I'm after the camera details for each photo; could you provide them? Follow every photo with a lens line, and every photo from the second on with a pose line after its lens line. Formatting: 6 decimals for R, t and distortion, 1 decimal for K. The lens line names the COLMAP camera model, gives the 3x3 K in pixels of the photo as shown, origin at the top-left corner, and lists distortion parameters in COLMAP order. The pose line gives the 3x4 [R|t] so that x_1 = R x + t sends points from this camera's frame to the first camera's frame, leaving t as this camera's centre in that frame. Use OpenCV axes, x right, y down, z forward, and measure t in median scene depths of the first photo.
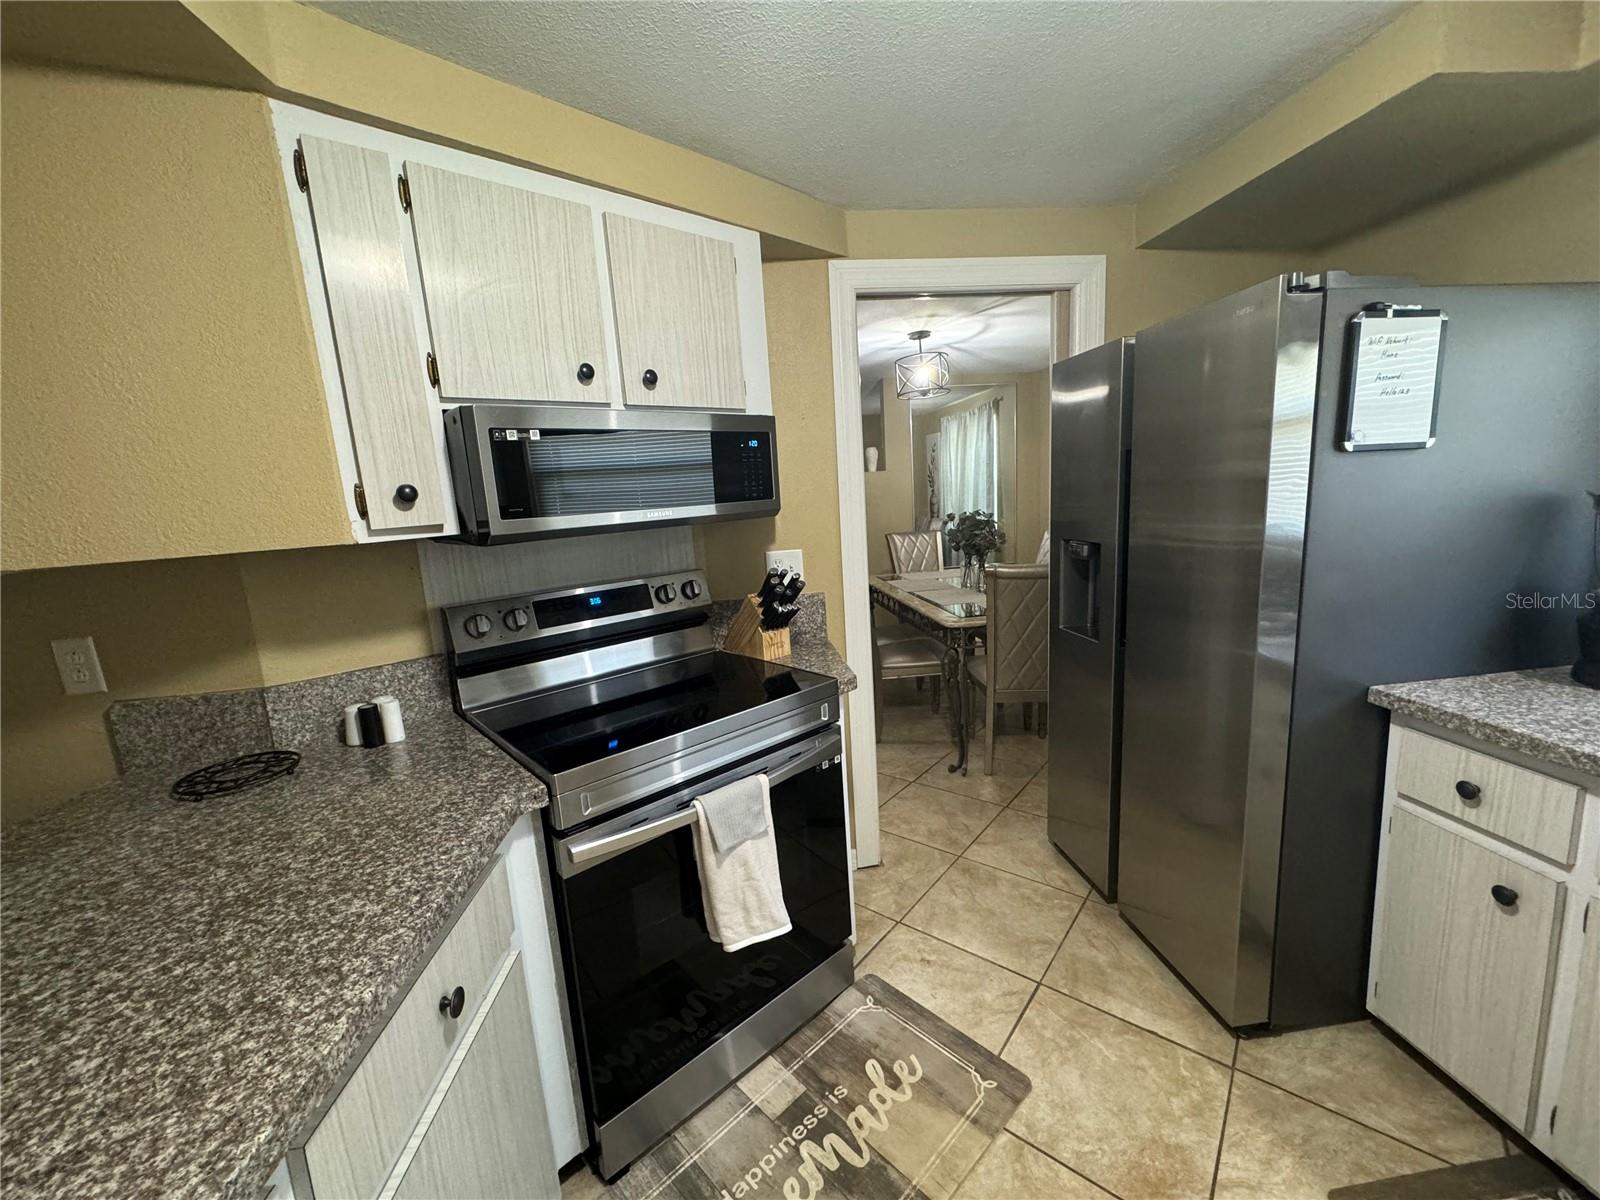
lens RADIAL K [[646.5, 0, 800.0], [0, 646.5, 600.0], [0, 0, 1]] dist [0.000369, 0.000226]
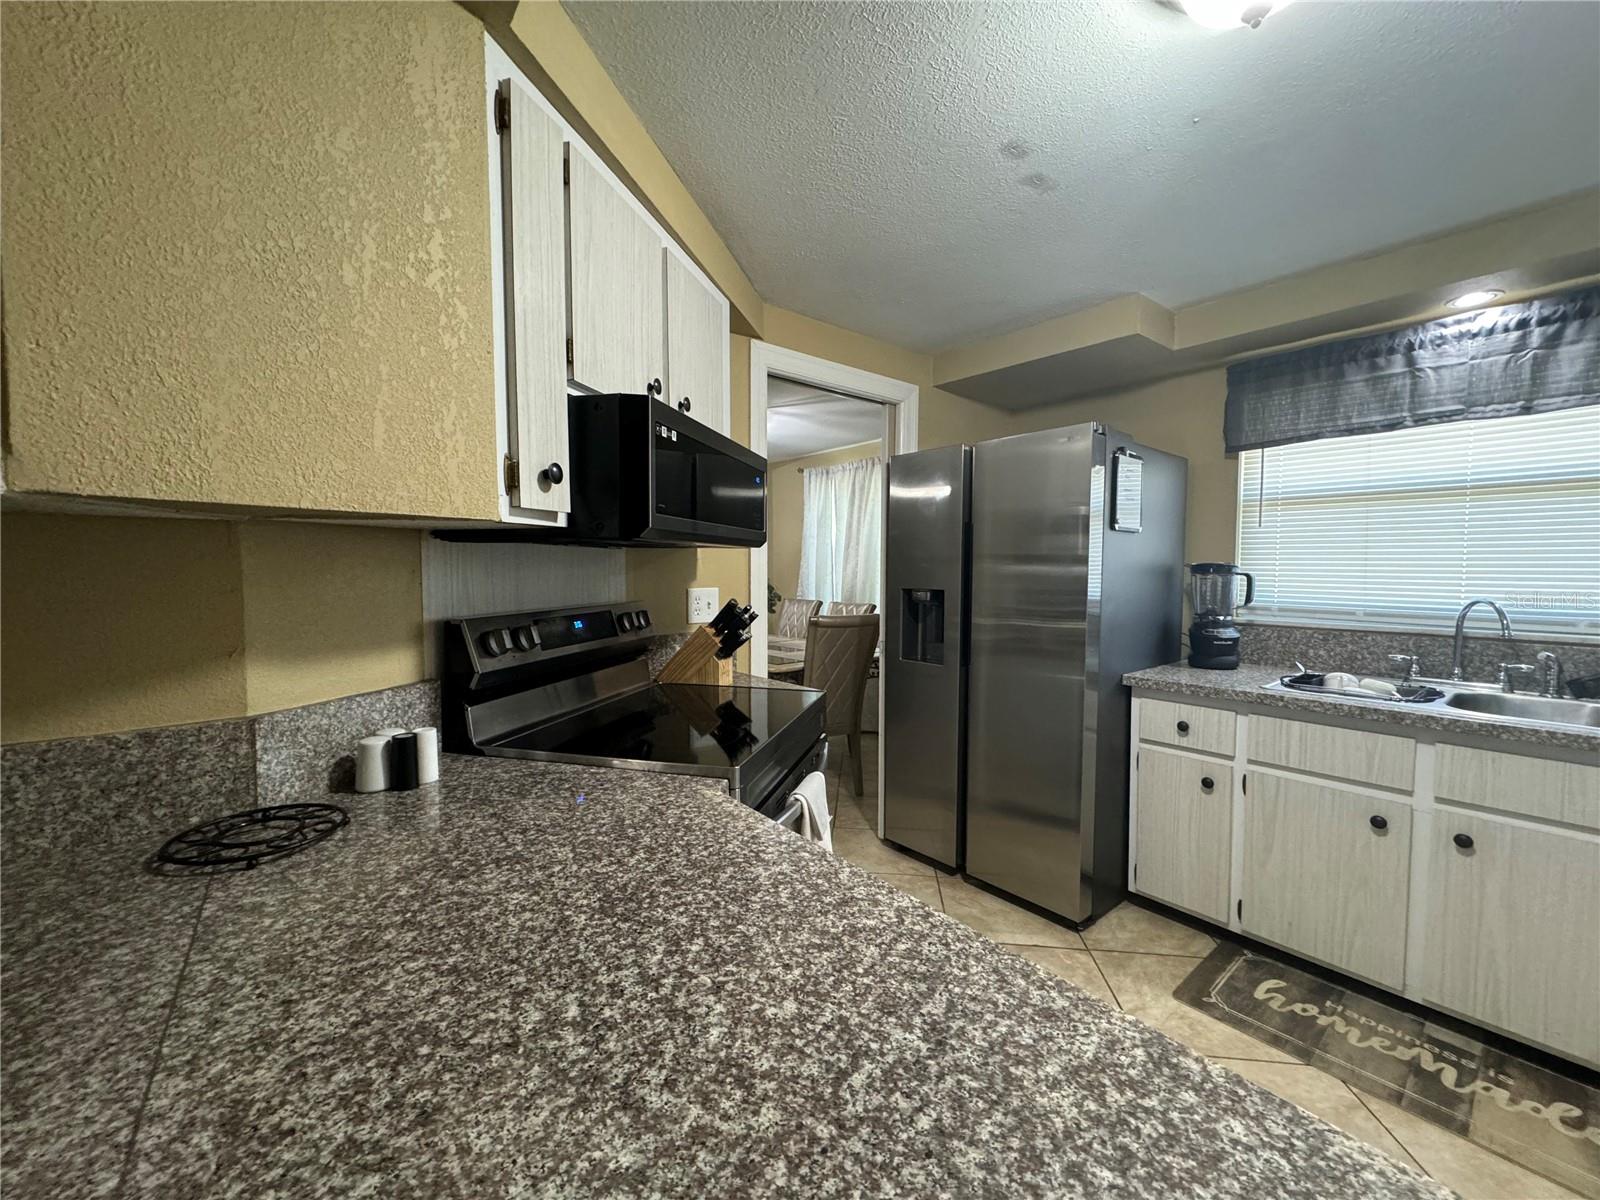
lens RADIAL K [[646.5, 0, 800.0], [0, 646.5, 600.0], [0, 0, 1]] dist [0.000369, 0.000226]
pose [[0.835841, 0.035138, 0.547846, -0.721800], [0.038956, 0.991637, -0.123036, 0.120032], [-0.547588, 0.124180, 0.827482, 0.077857]]
